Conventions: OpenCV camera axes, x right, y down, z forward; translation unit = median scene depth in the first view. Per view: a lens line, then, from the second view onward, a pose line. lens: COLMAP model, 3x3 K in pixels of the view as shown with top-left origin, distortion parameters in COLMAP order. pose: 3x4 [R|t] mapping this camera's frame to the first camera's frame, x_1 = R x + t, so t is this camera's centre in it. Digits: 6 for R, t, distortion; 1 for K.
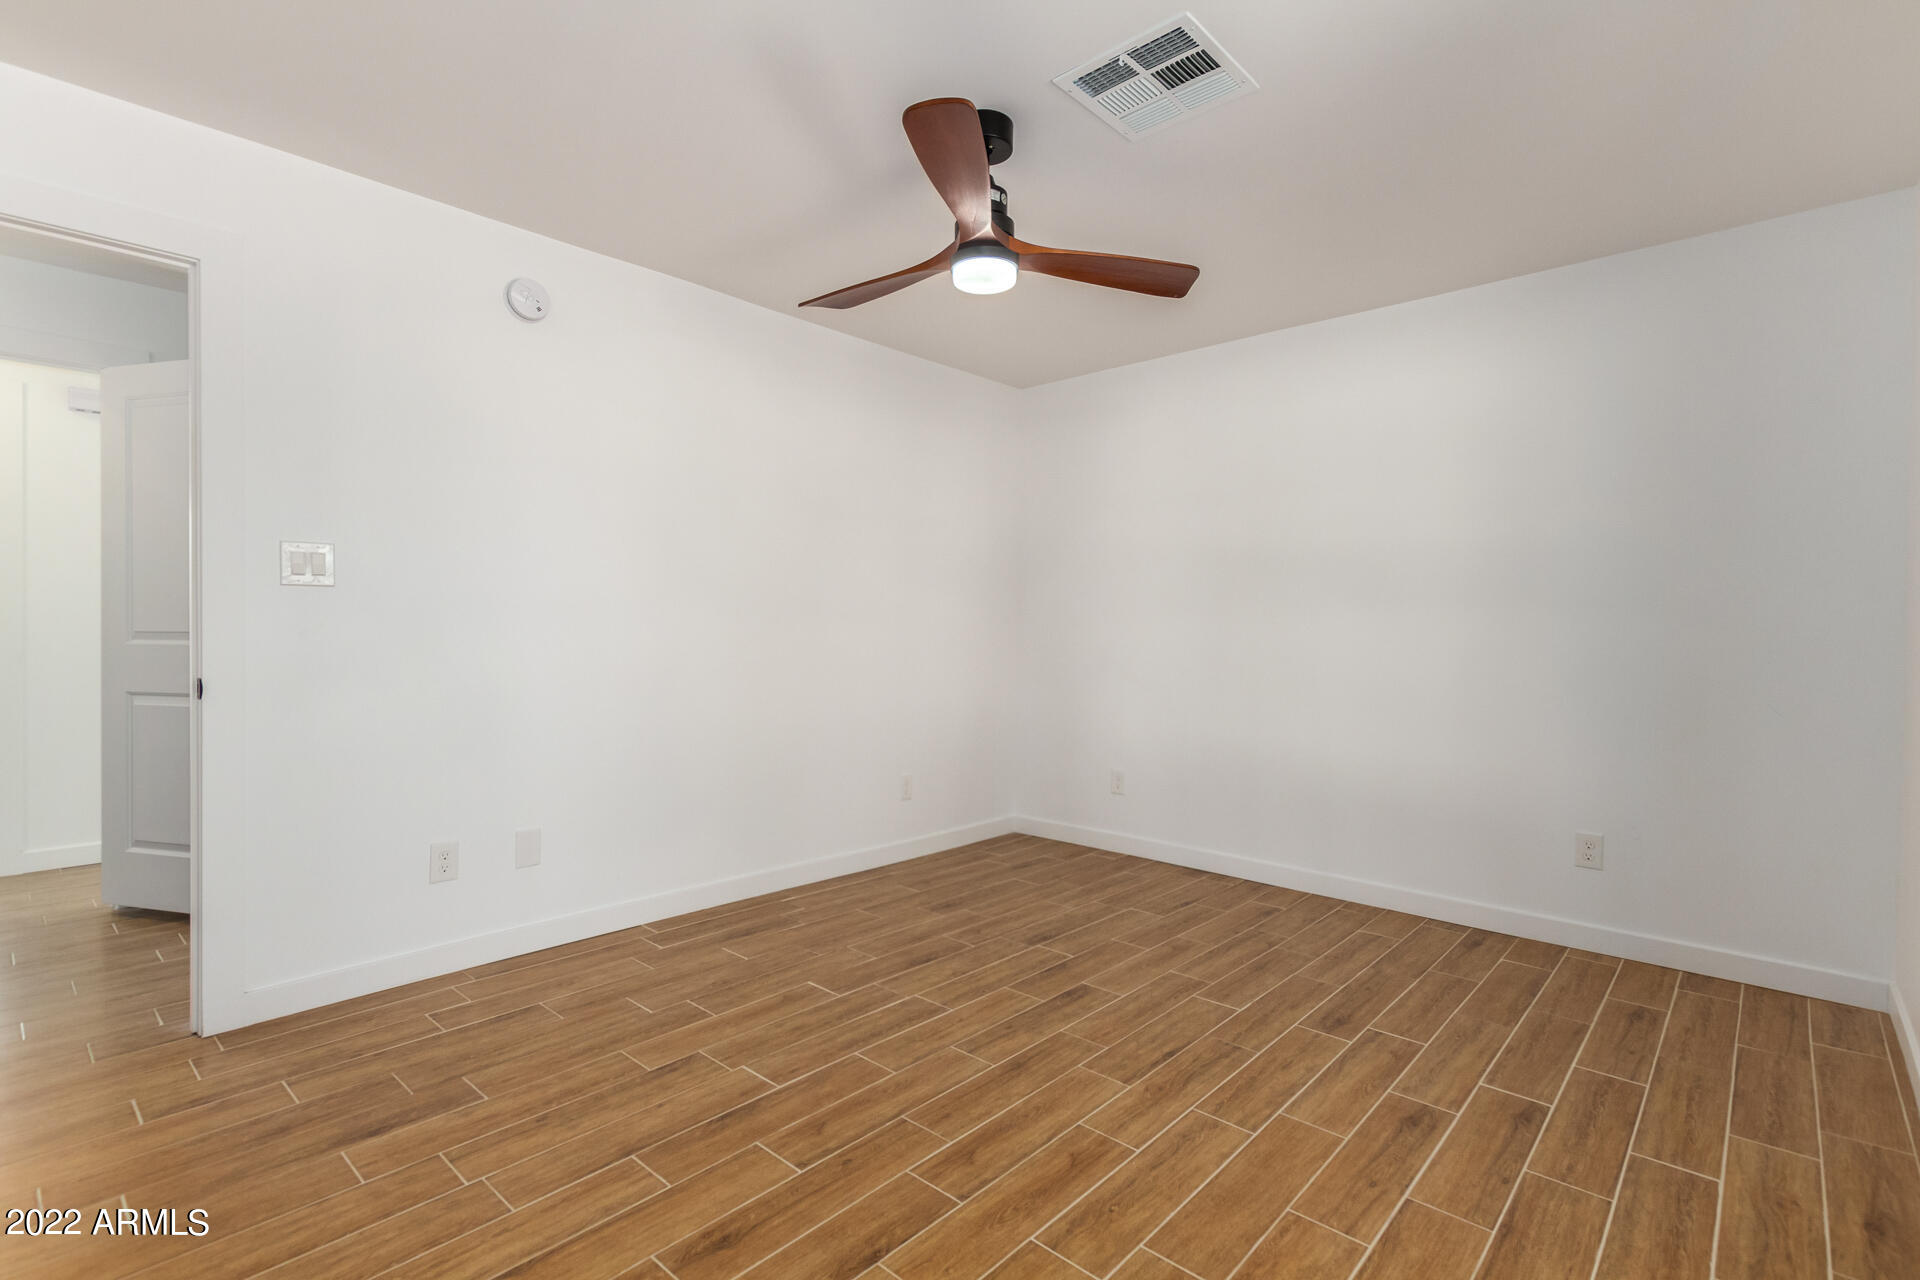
lens RADIAL K [[893.2, 0, 970.5], [0, 893.2, 638.7], [0, 0, 1]] dist [0.003058, -0.000066]
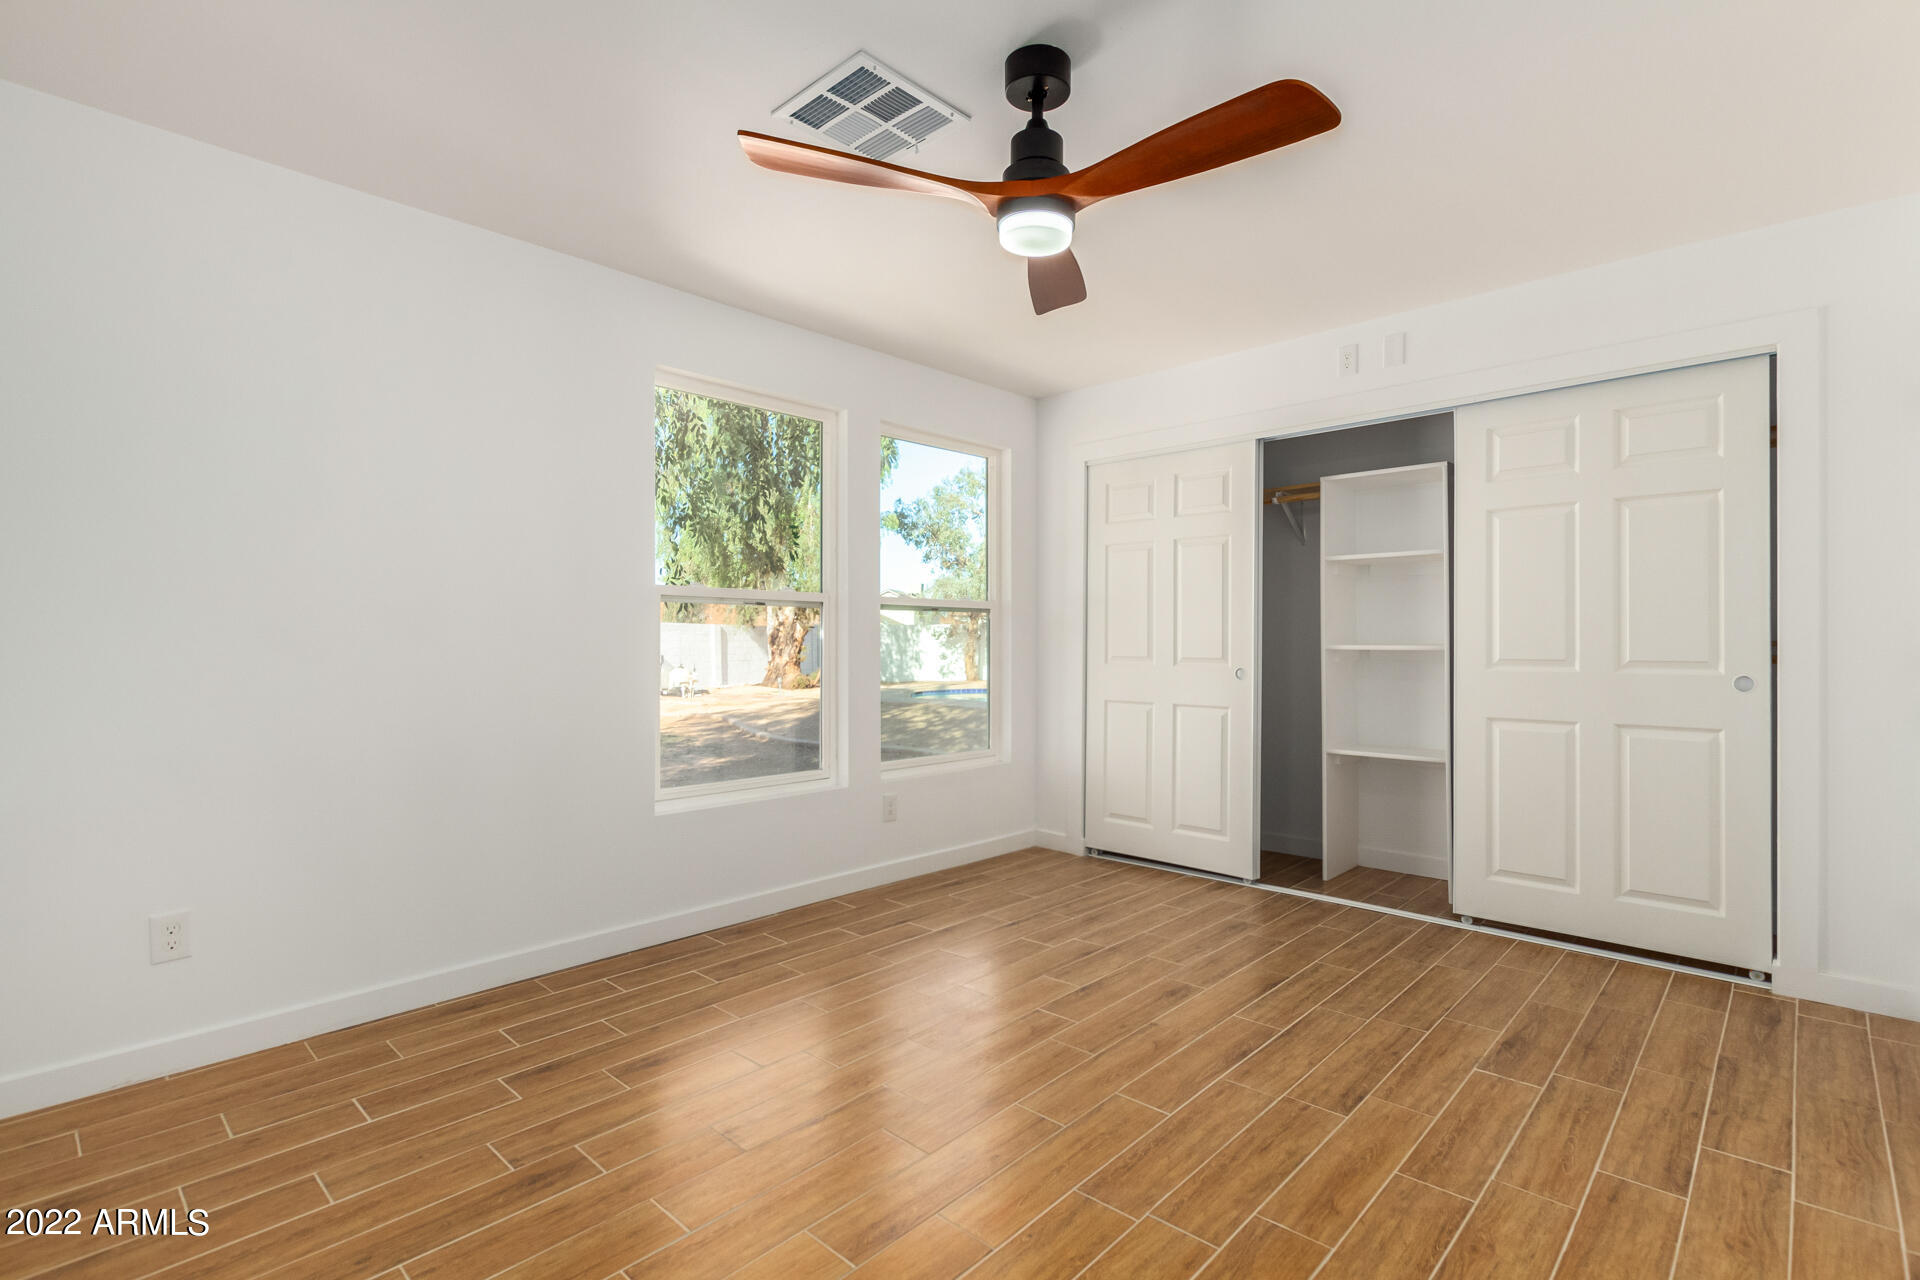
lens RADIAL K [[910.1, 0, 1014.4], [0, 910.1, 641.5], [0, 0, 1]] dist [-0.000108, -0.000303]
pose [[-0.999805, -0.006495, -0.018628, 0.046752], [-0.006718, 0.999906, 0.011984, -0.019706], [0.018549, 0.012106, -0.999755, 1.899323]]
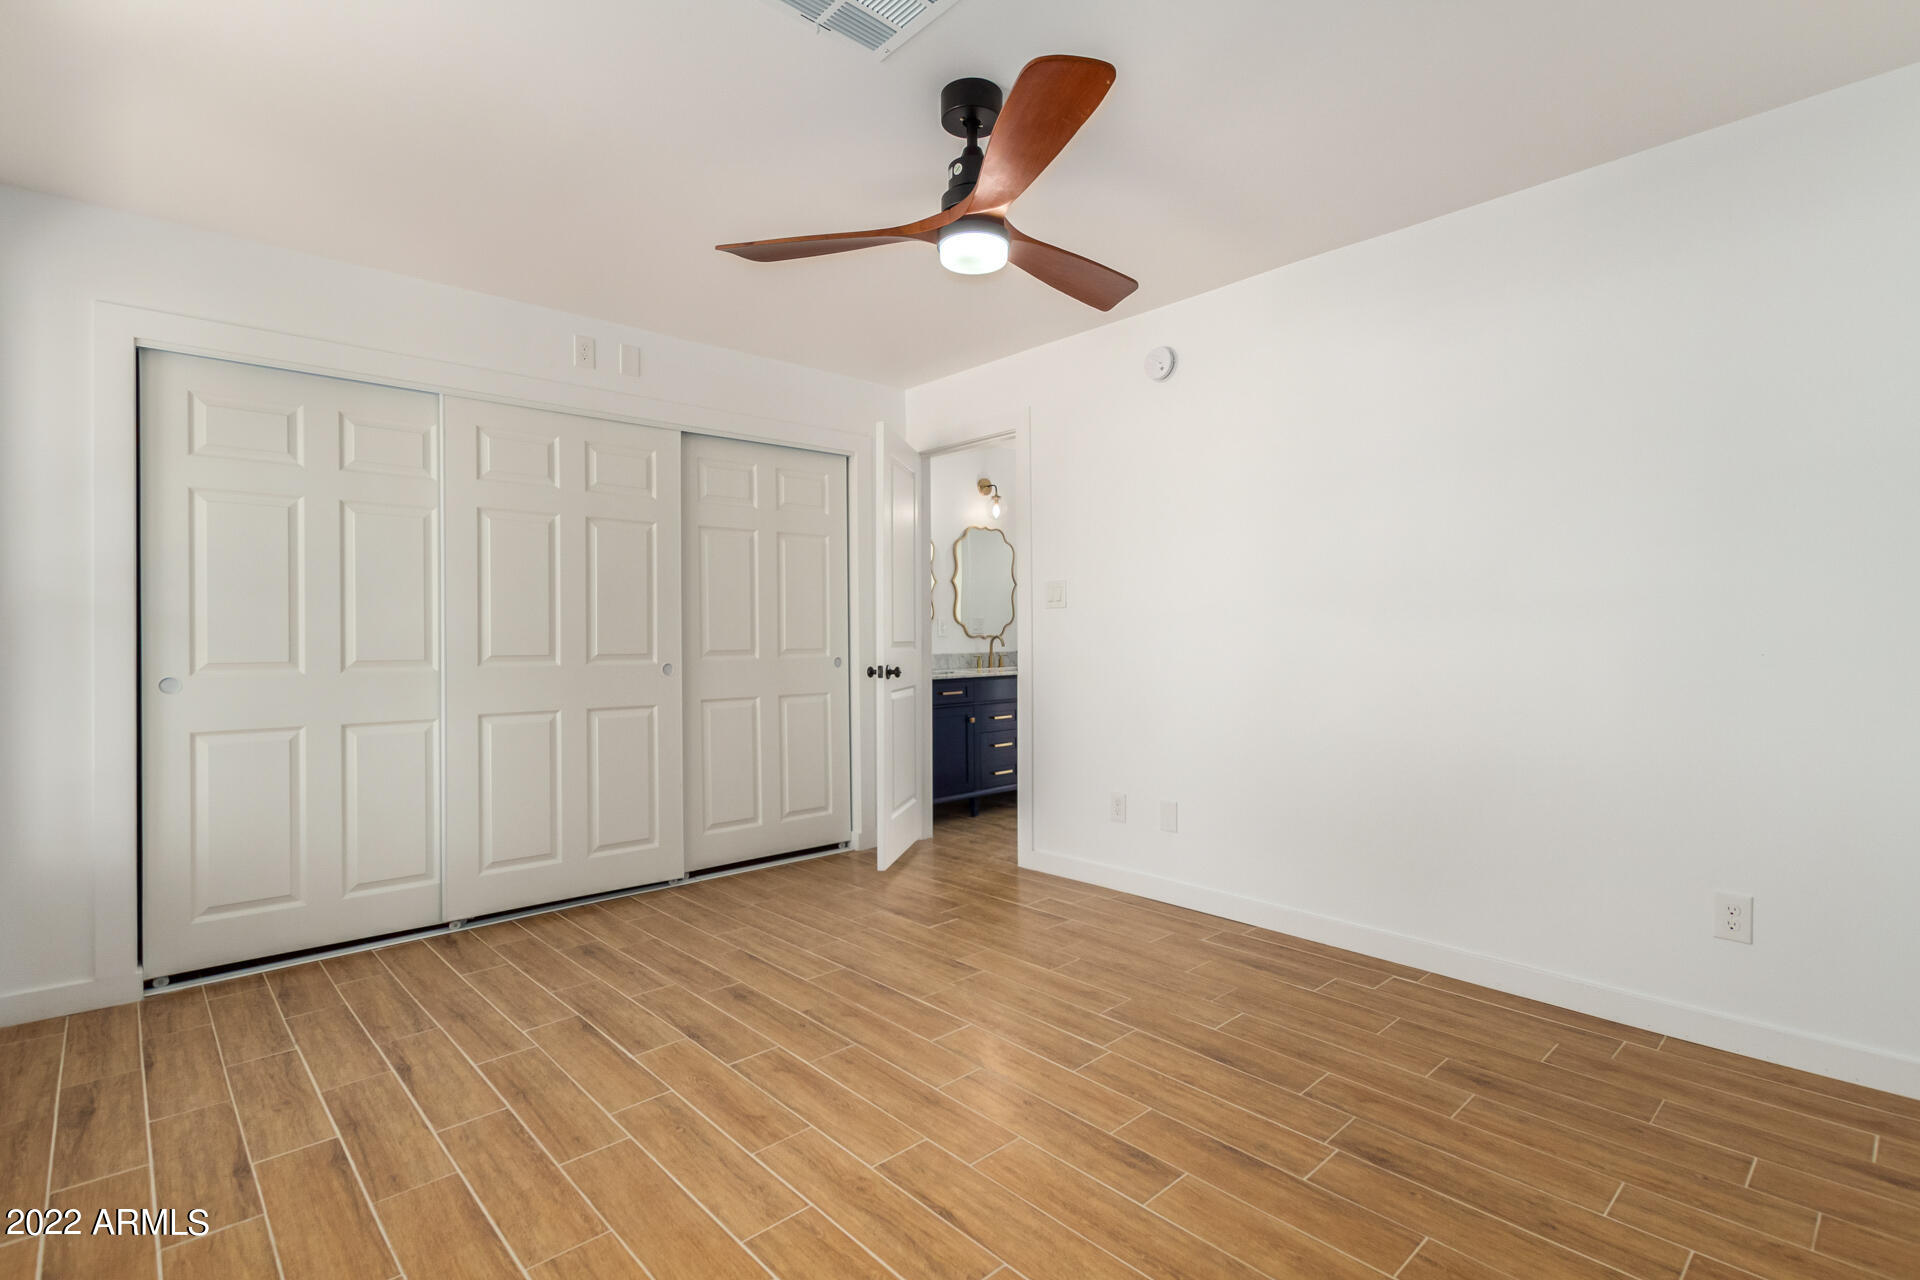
lens RADIAL K [[893.2, 0, 970.5], [0, 893.2, 638.7], [0, 0, 1]] dist [0.003058, -0.000066]
pose [[-0.075596, 0.000301, -0.997138, 0.956741], [-0.004848, 0.999988, 0.000670, -0.007454], [0.997127, 0.004884, -0.075594, 1.076881]]
